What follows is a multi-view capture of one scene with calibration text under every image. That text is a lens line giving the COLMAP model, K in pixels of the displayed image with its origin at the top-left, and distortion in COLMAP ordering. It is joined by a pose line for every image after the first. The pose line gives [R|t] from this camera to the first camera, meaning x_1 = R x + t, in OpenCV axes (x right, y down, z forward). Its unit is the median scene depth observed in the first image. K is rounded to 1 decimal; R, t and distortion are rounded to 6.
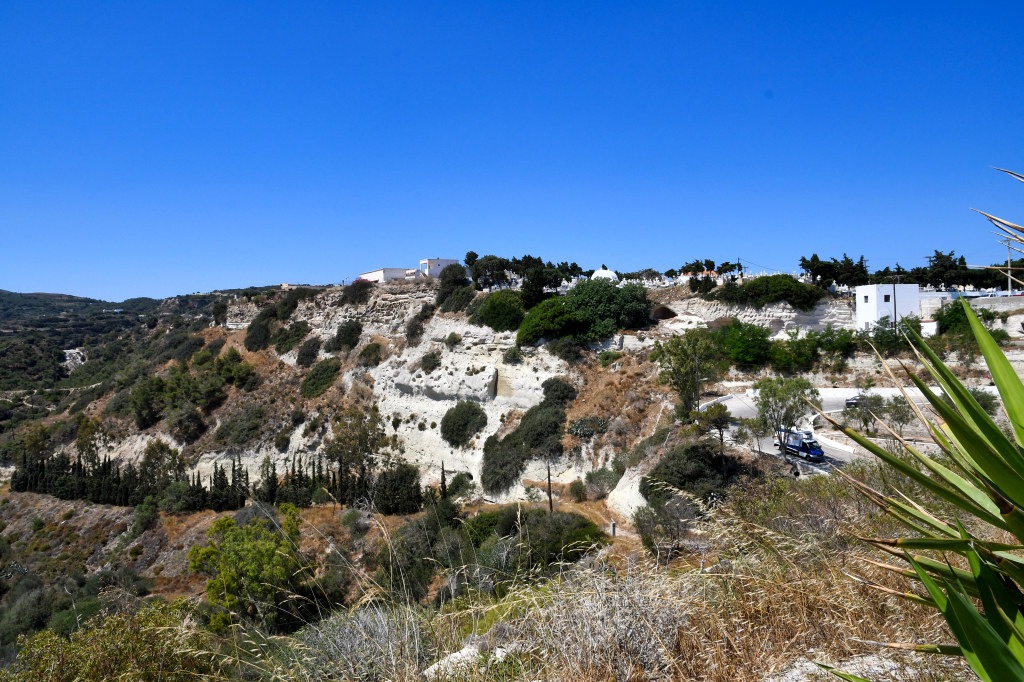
lens RADIAL K [[786.3, 0, 512.0], [0, 786.3, 341.0], [0, 0, 1]] dist [-0.137270, 0.116177]
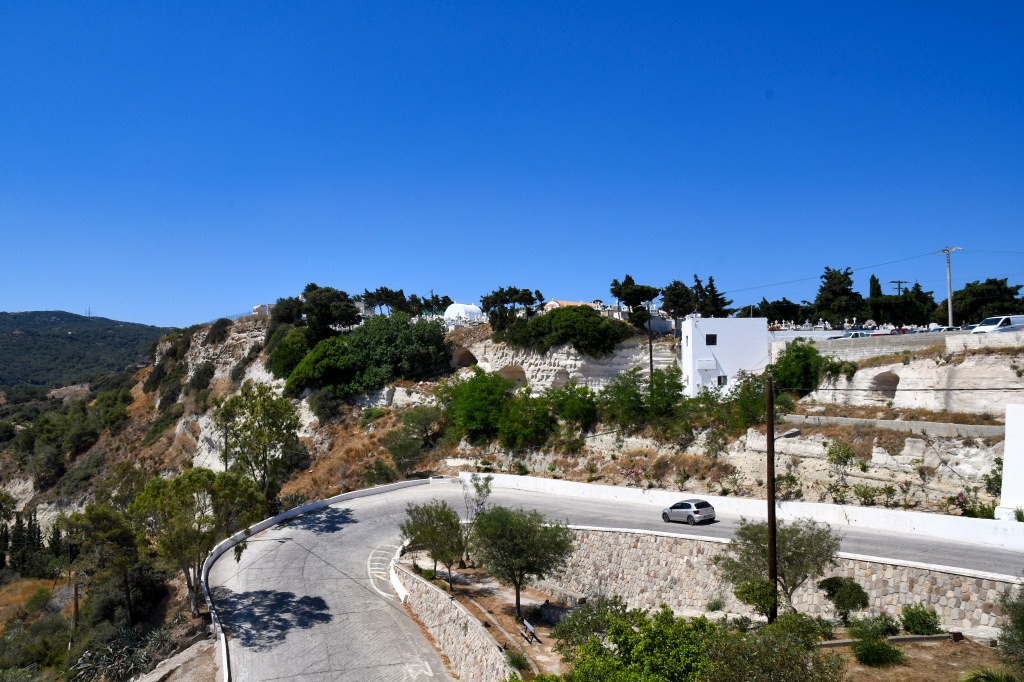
lens RADIAL K [[786.3, 0, 512.0], [0, 786.3, 341.0], [0, 0, 1]] dist [-0.137270, 0.116177]
pose [[0.973971, 0.008641, -0.226506, 0.428938], [-0.021153, 0.998377, -0.052871, -0.014442], [0.225682, 0.056286, 0.972574, 0.286916]]
